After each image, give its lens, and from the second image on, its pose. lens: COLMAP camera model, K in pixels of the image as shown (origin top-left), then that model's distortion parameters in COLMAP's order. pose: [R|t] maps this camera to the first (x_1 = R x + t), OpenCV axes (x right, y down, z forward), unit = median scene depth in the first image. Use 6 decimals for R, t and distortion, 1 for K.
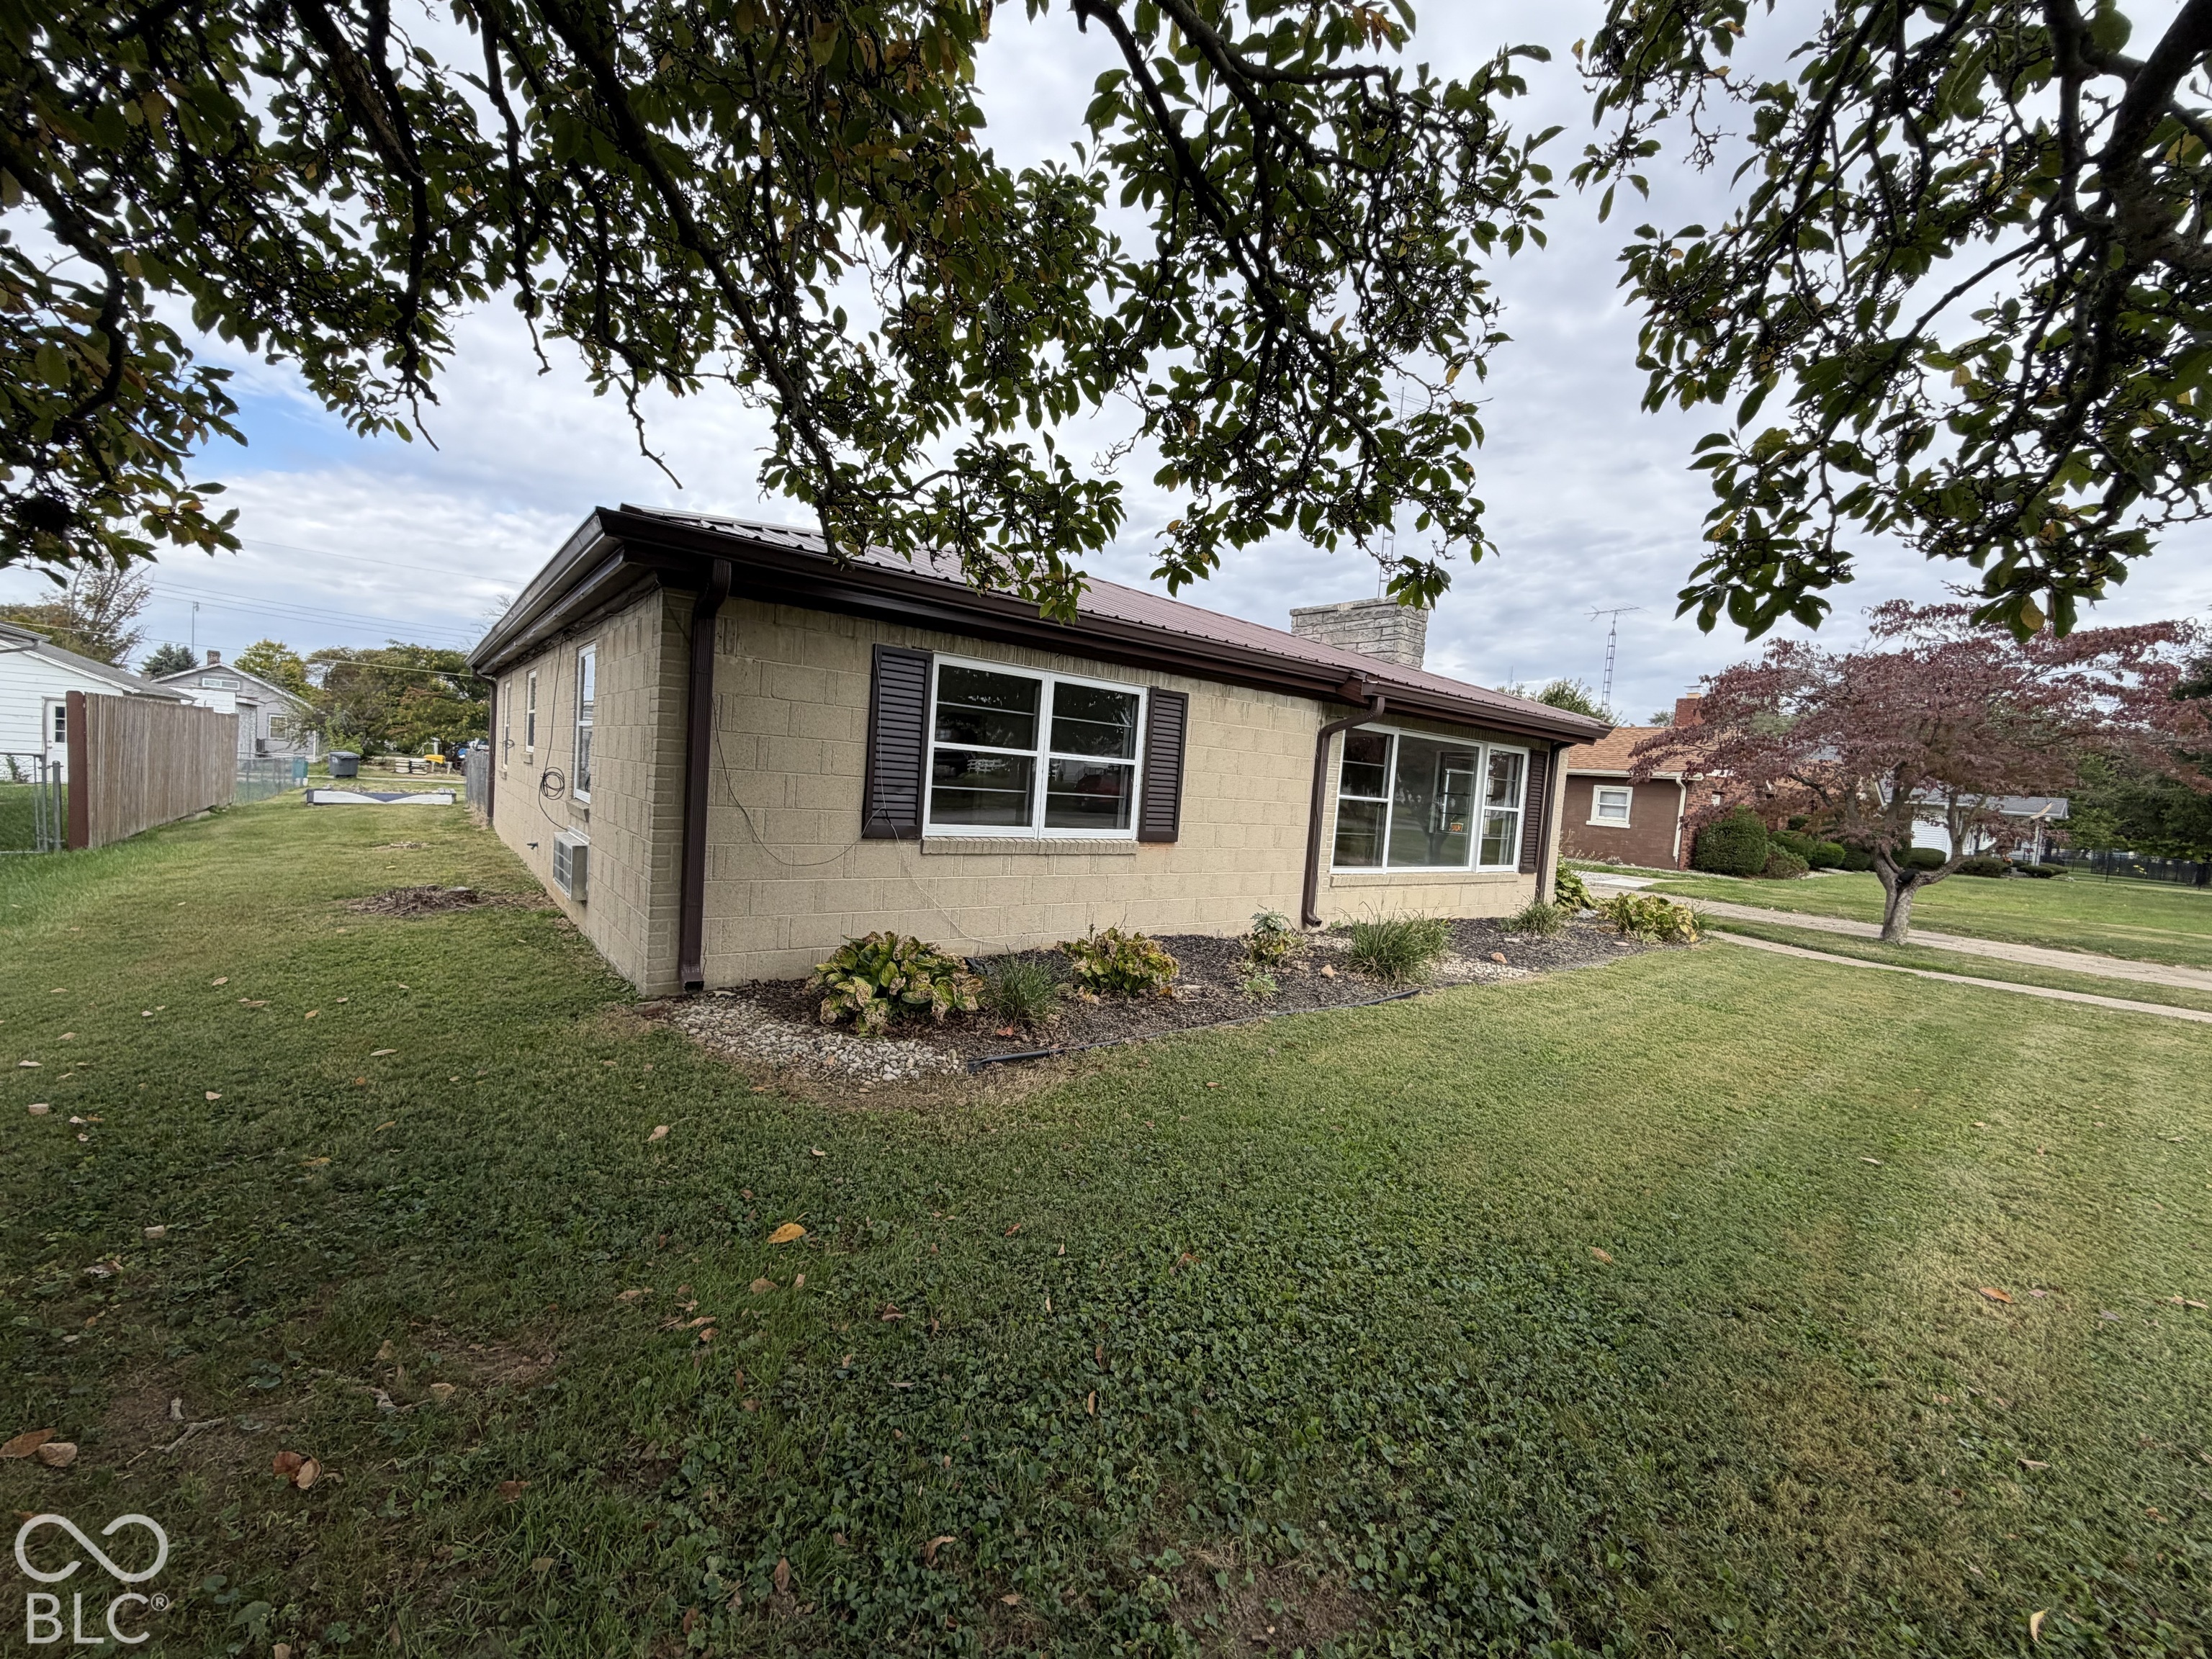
lens RADIAL K [[878.4, 0, 1106.0], [0, 878.4, 829.5], [0, 0, 1]] dist [-0.000936, -0.000247]
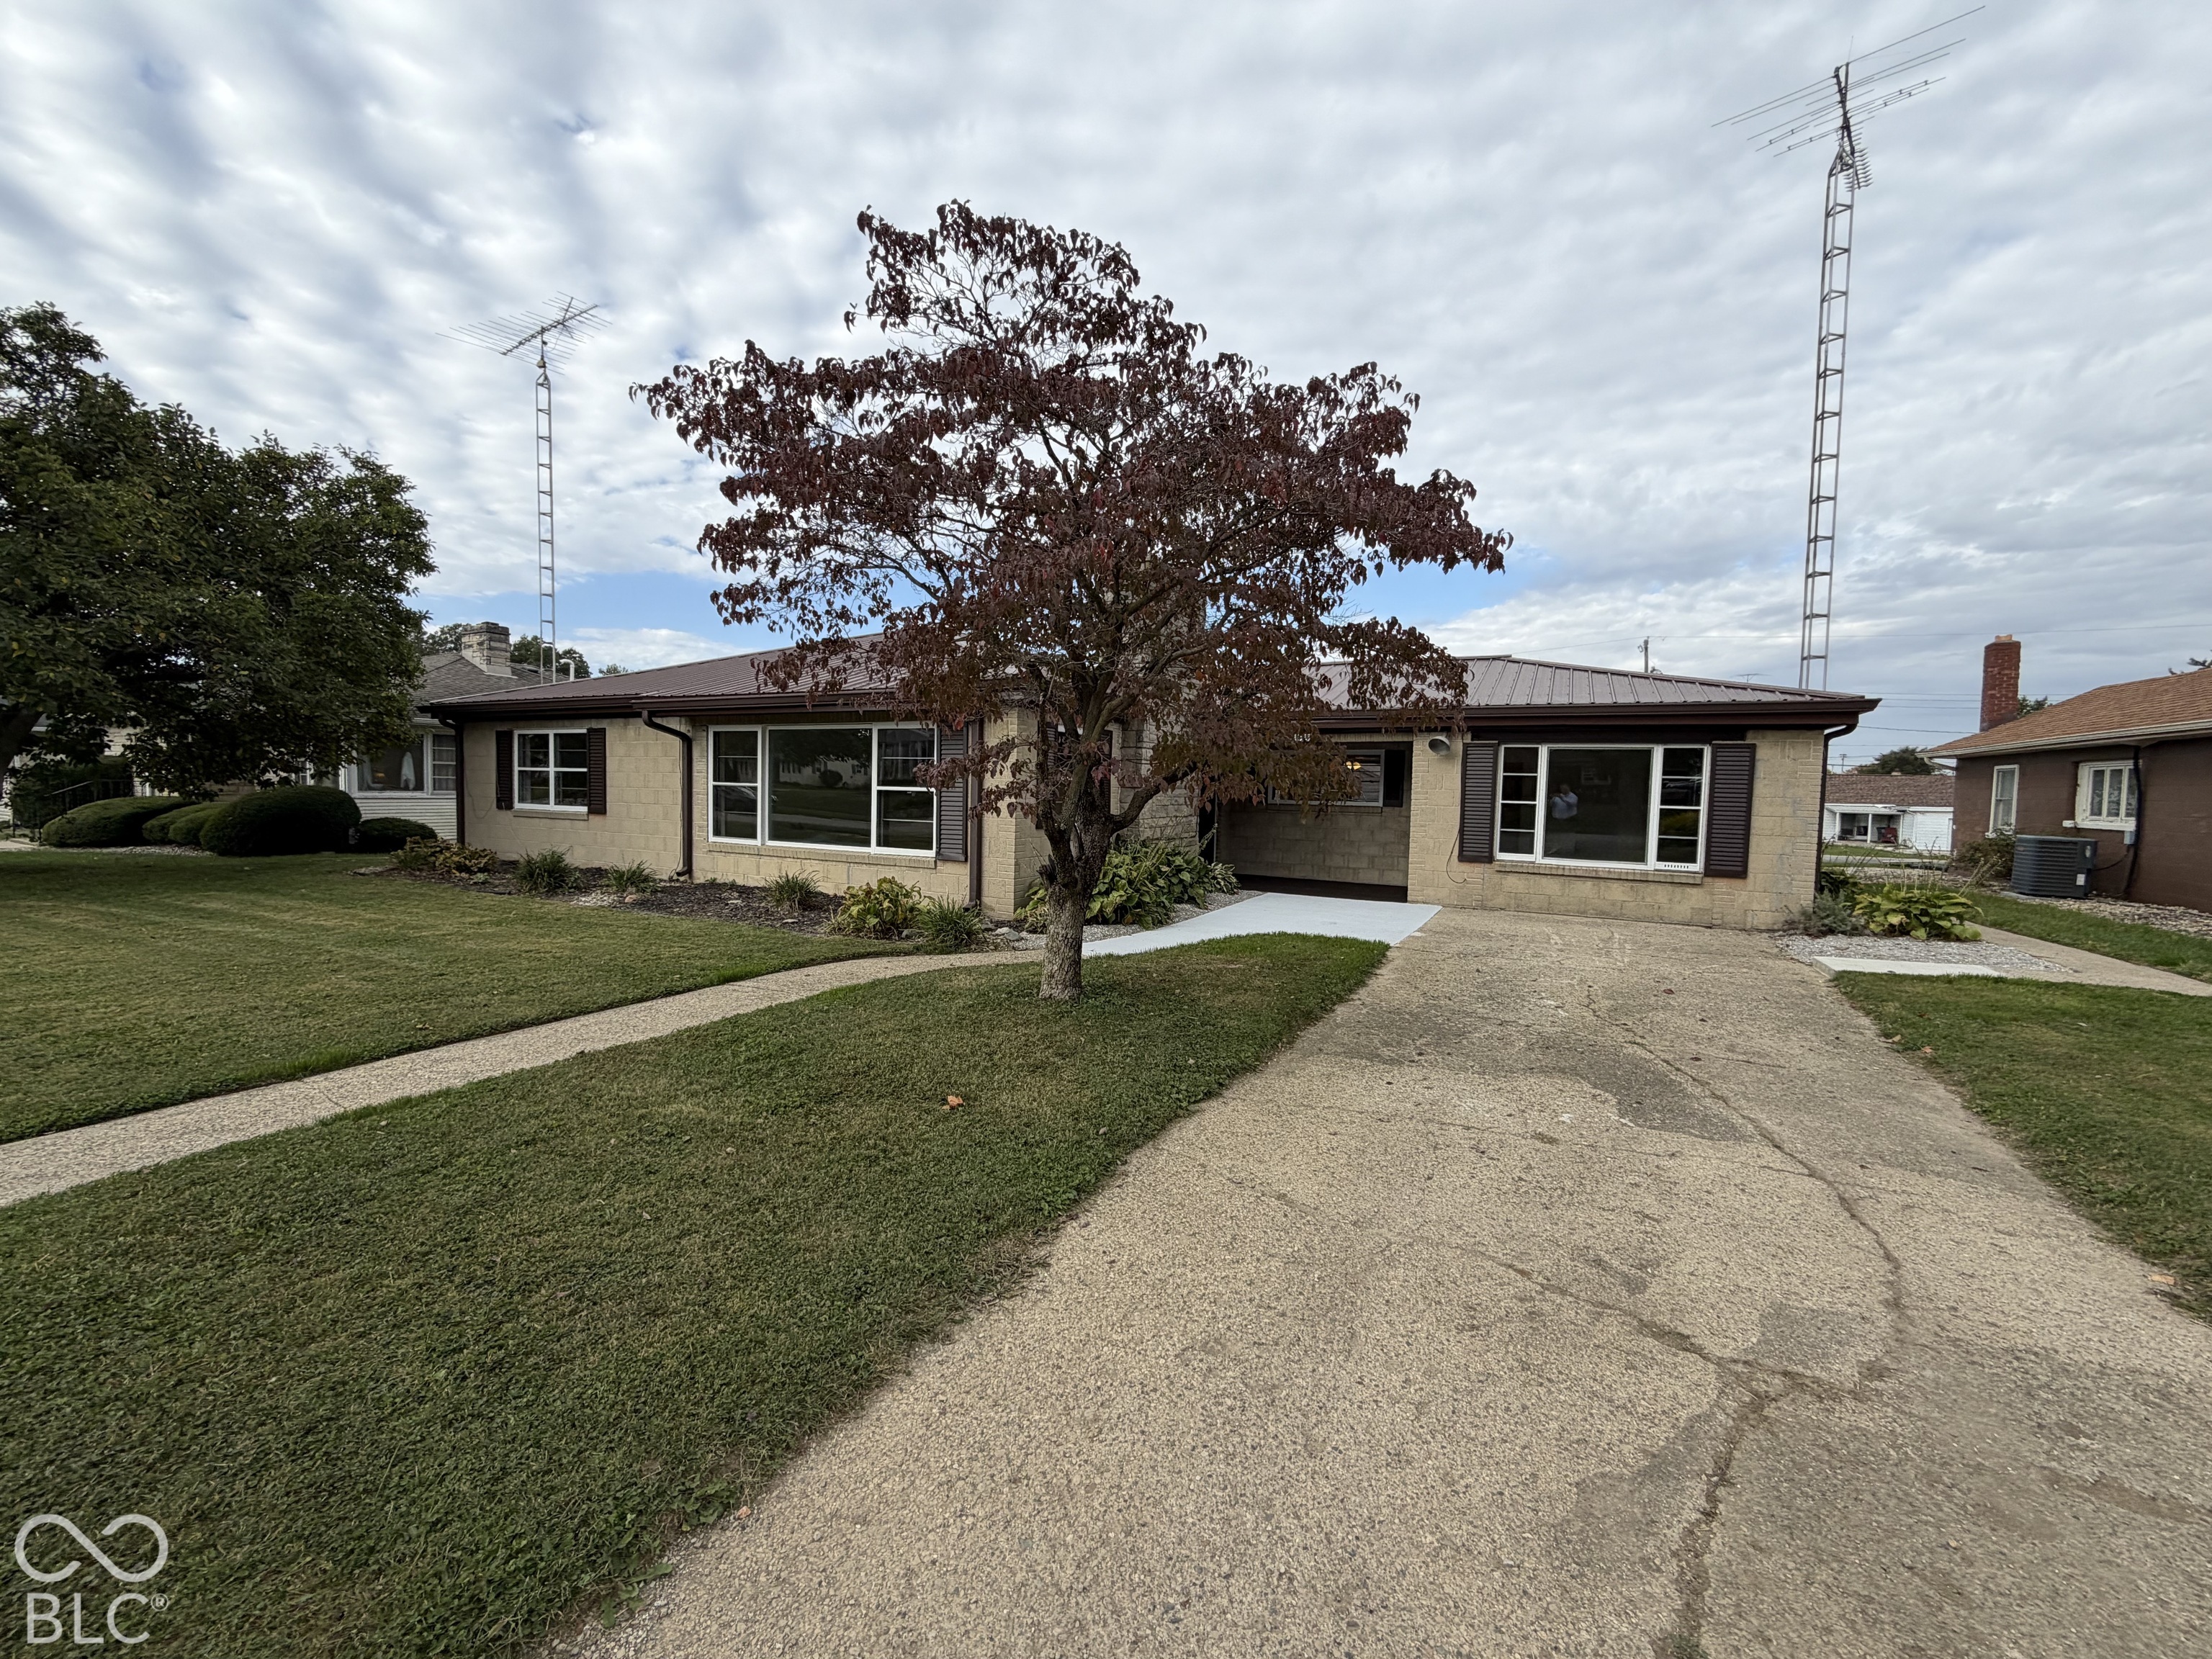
lens RADIAL K [[878.4, 0, 1106.0], [0, 878.4, 829.5], [0, 0, 1]] dist [-0.000936, -0.000247]
pose [[0.411422, -0.018431, -0.911259, 2.270953], [-0.044029, 0.998226, -0.040068, 0.077950], [0.910381, 0.056607, 0.409881, 1.311173]]
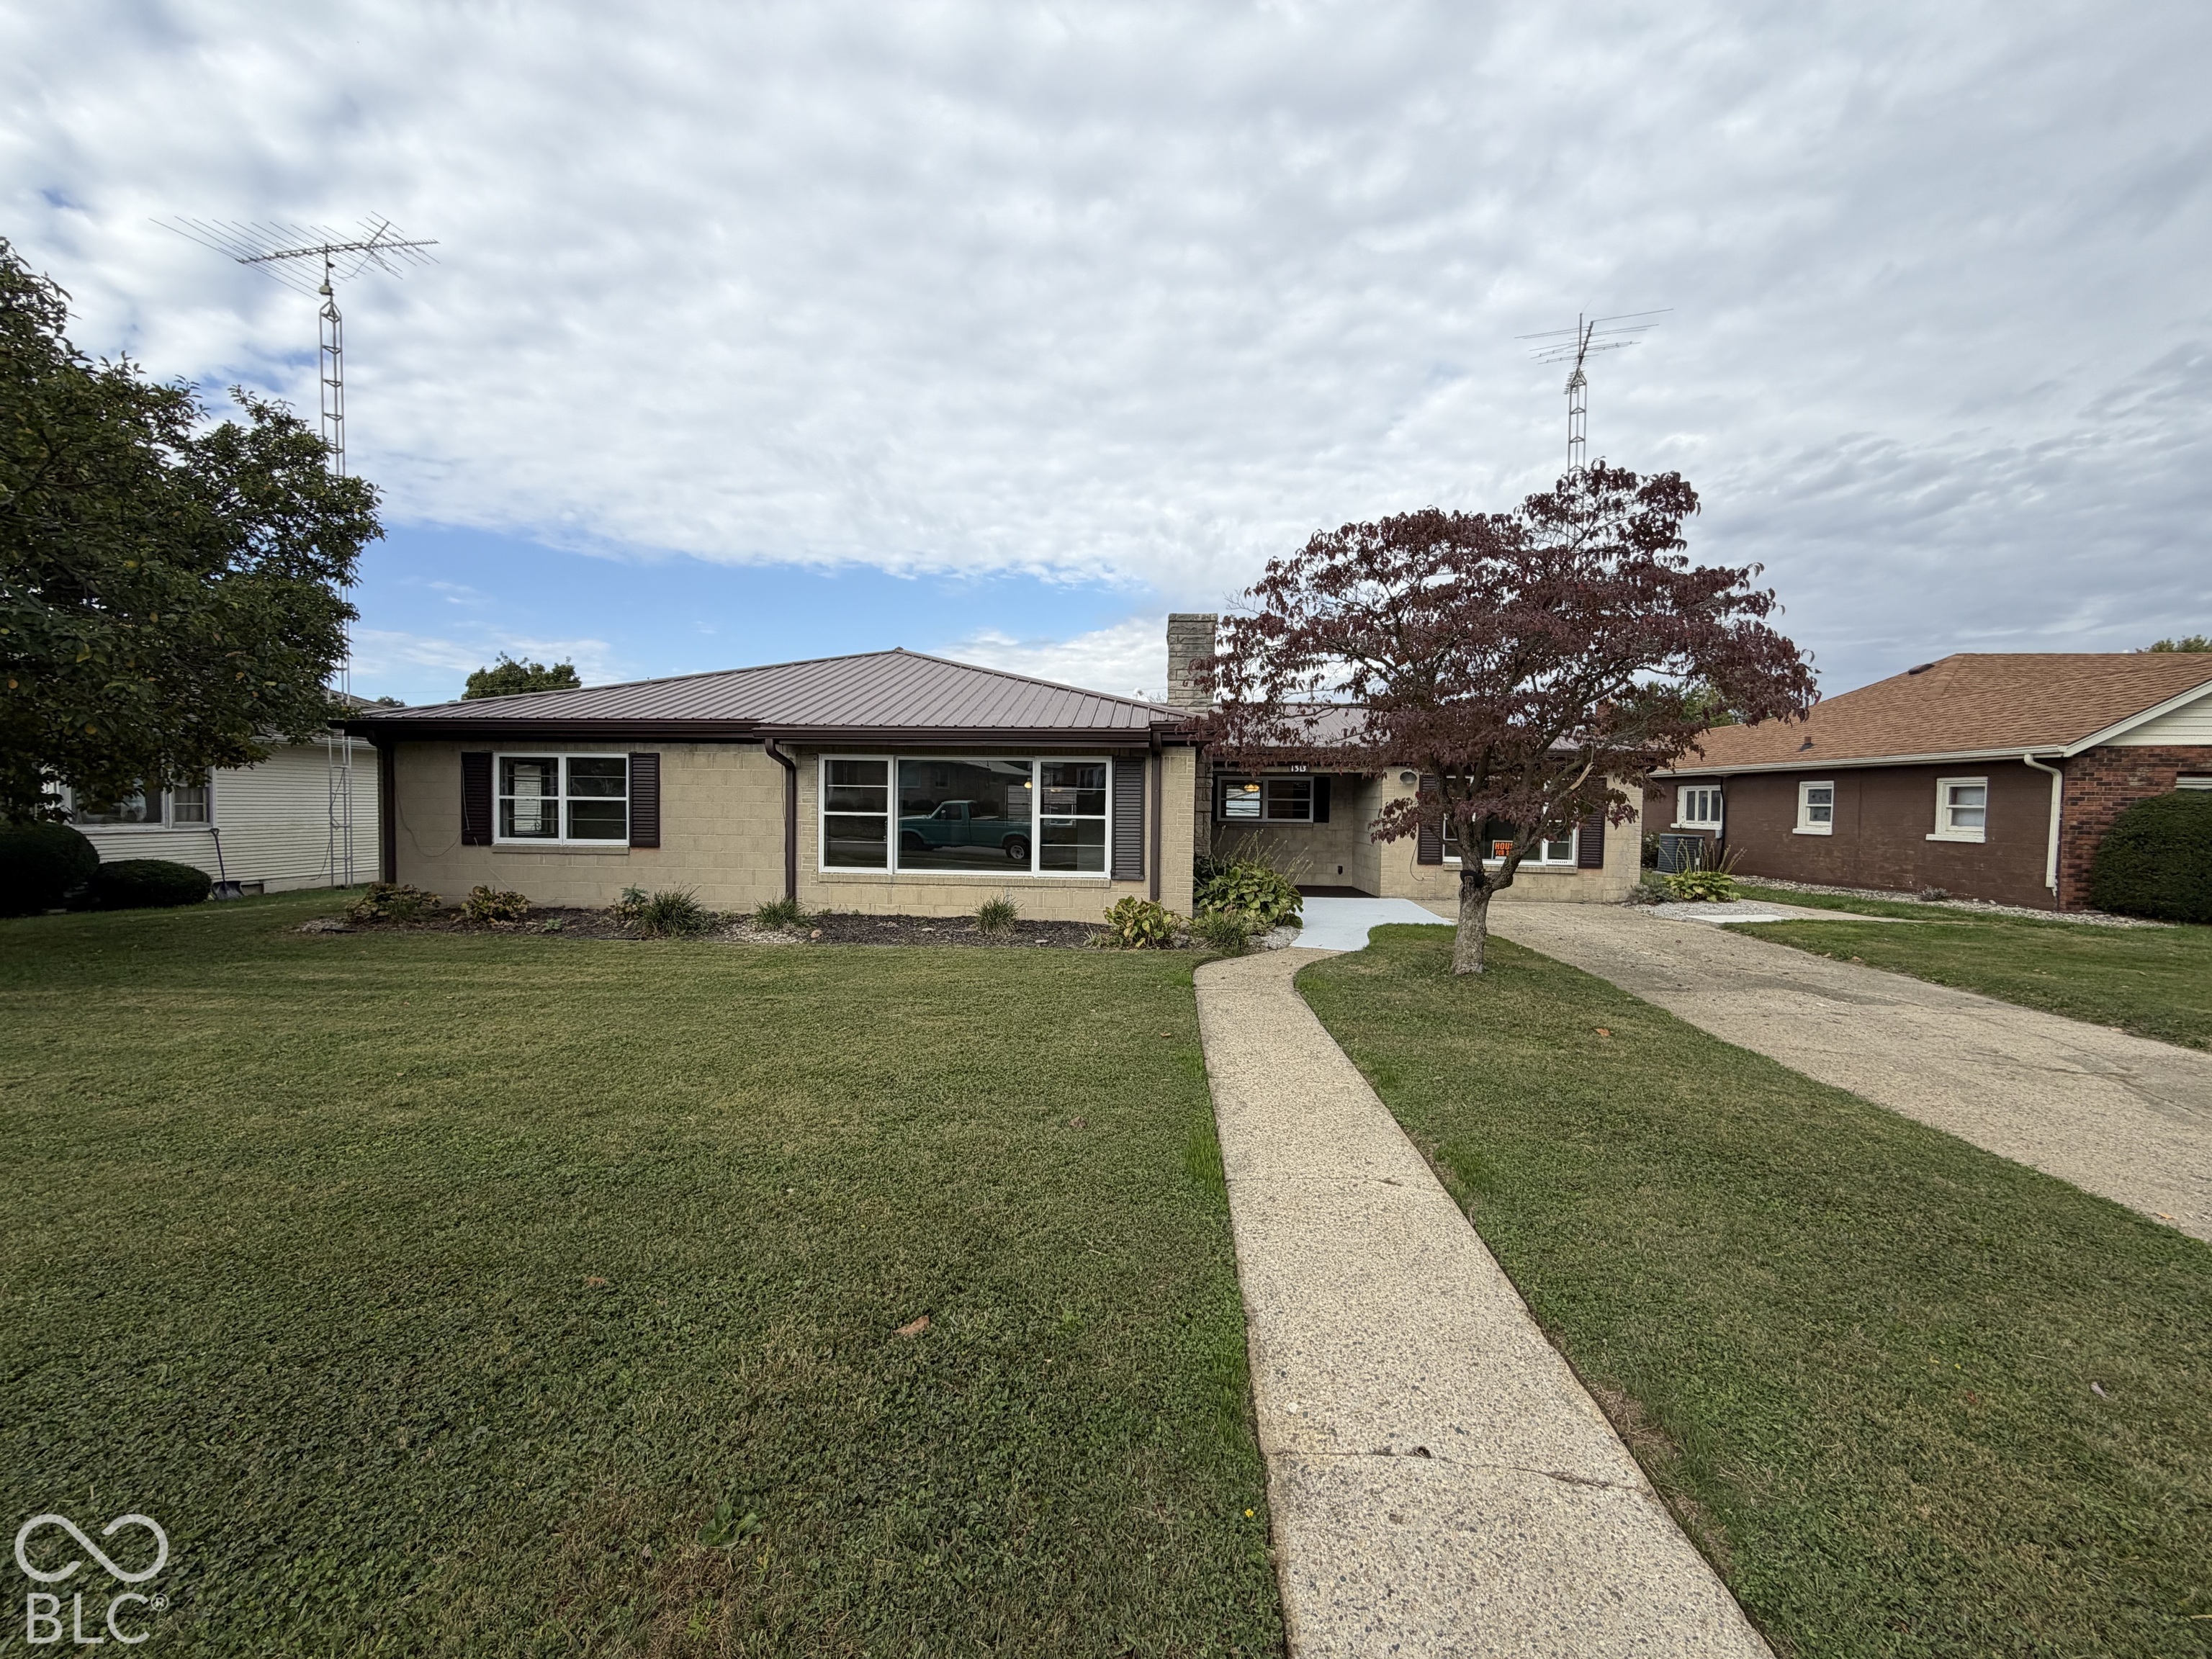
lens RADIAL K [[878.4, 0, 1106.0], [0, 878.4, 829.5], [0, 0, 1]] dist [-0.000936, -0.000247]
pose [[0.739263, -0.042294, -0.672087, 1.911291], [0.001678, 0.998138, -0.060967, 0.088430], [0.673414, 0.043943, 0.737958, 0.412413]]
